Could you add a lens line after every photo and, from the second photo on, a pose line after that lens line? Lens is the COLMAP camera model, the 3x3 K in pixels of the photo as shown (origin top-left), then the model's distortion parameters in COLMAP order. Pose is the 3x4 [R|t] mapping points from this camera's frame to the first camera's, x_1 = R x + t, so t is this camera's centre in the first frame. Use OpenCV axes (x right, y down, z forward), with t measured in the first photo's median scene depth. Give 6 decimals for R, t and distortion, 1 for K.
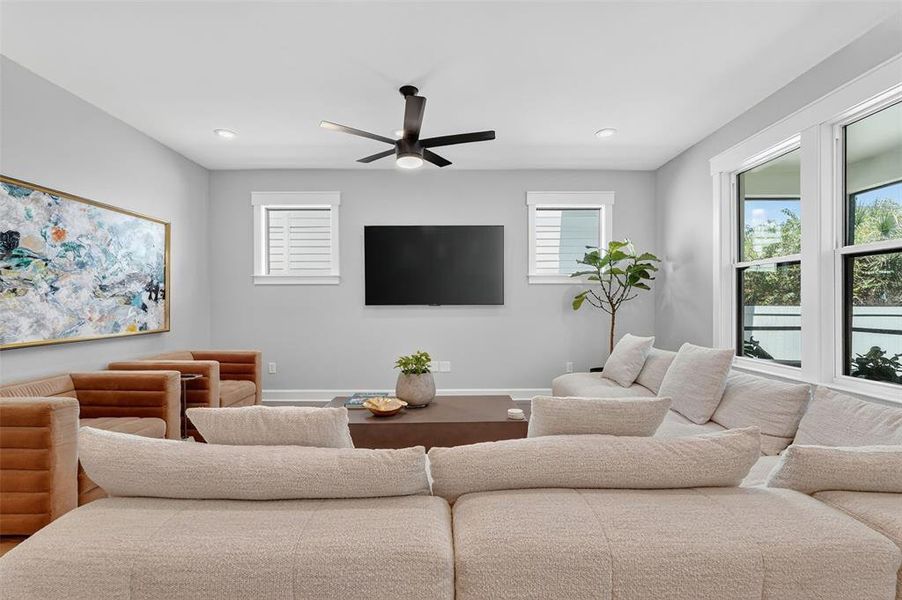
lens RADIAL K [[397.8, 0, 453.4], [0, 397.8, 304.7], [0, 0, 1]] dist [-0.009303, -0.000053]
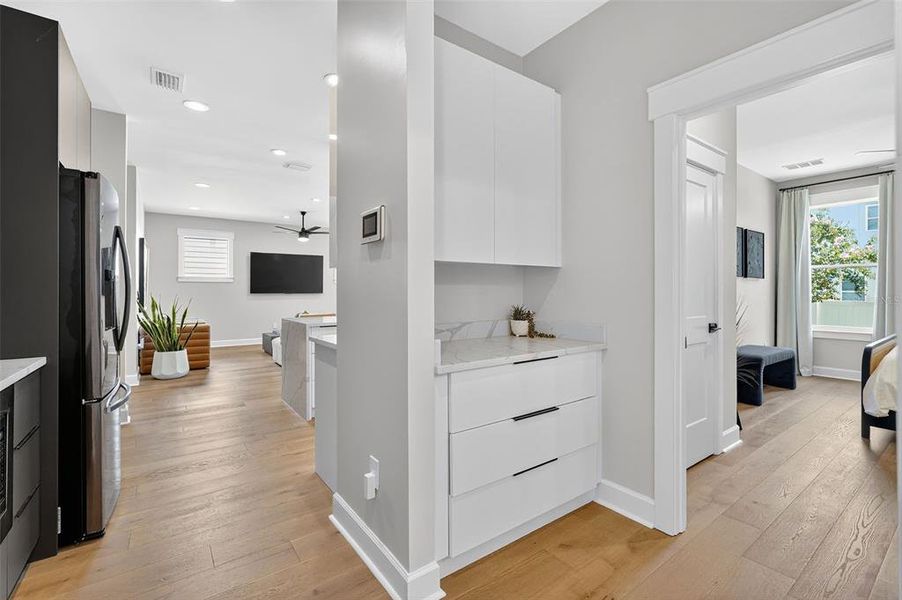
lens RADIAL K [[397.8, 0, 453.4], [0, 397.8, 304.7], [0, 0, 1]] dist [-0.009303, -0.000053]
pose [[0.817005, -0.015614, 0.576419, -0.637658], [0.003636, 0.999753, 0.021928, 0.019883], [-0.576619, -0.015819, 0.816860, -1.360161]]
